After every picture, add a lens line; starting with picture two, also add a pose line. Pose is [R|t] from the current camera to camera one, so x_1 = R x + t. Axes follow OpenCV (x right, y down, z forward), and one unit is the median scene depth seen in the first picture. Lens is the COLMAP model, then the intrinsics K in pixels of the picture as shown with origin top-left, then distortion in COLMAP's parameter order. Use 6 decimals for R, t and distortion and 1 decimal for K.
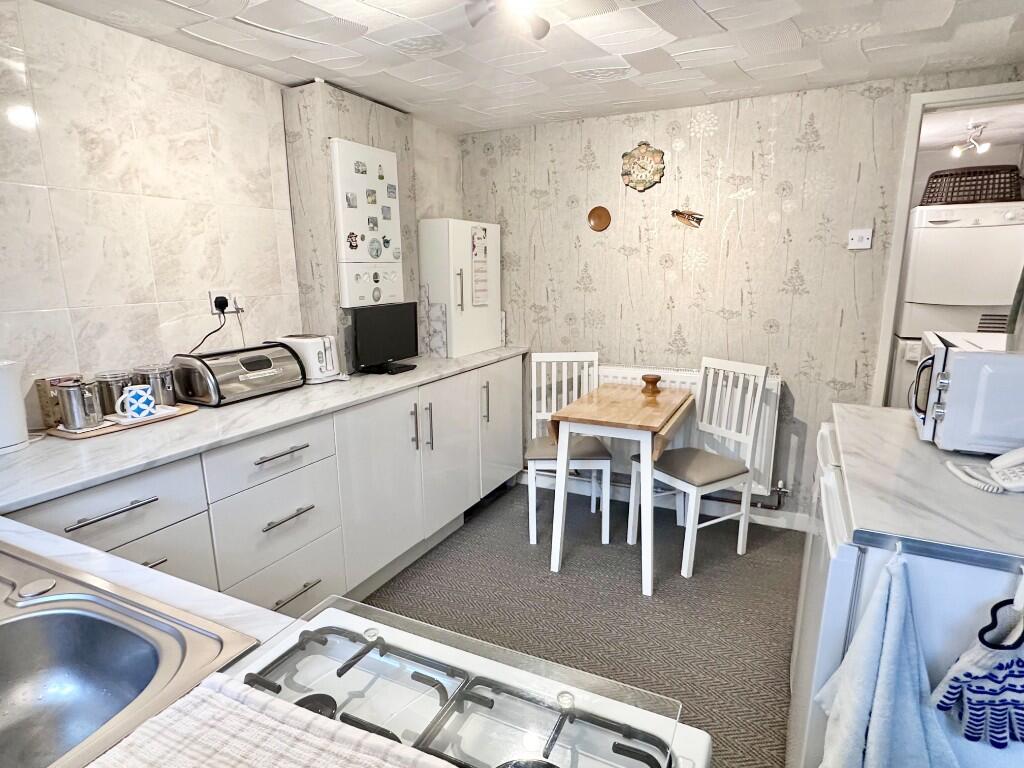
lens RADIAL K [[562.8, 0, 513.3], [0, 562.8, 384.1], [0, 0, 1]] dist [-0.002284, -0.001365]
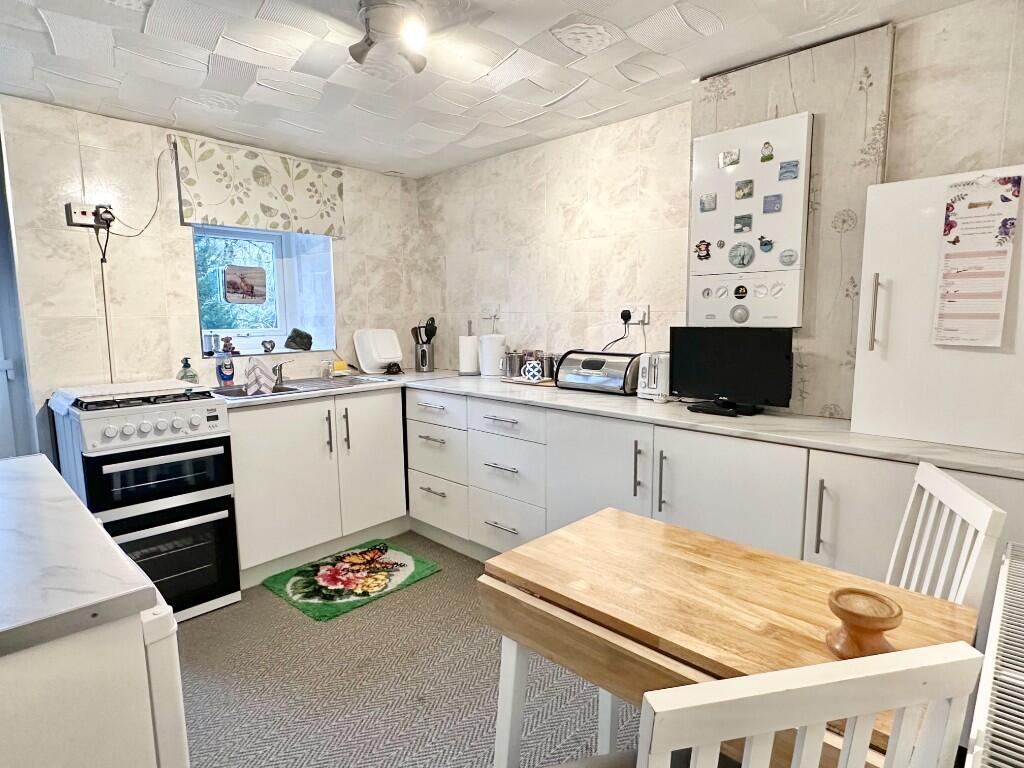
lens RADIAL K [[562.8, 0, 510.5], [0, 562.8, 387.7], [0, 0, 1]] dist [-0.002284, -0.001365]
pose [[-0.295339, 0.137303, -0.945475, 0.729281], [-0.186633, 0.962262, 0.198039, -0.189152], [0.936986, 0.234945, -0.258568, 1.126092]]
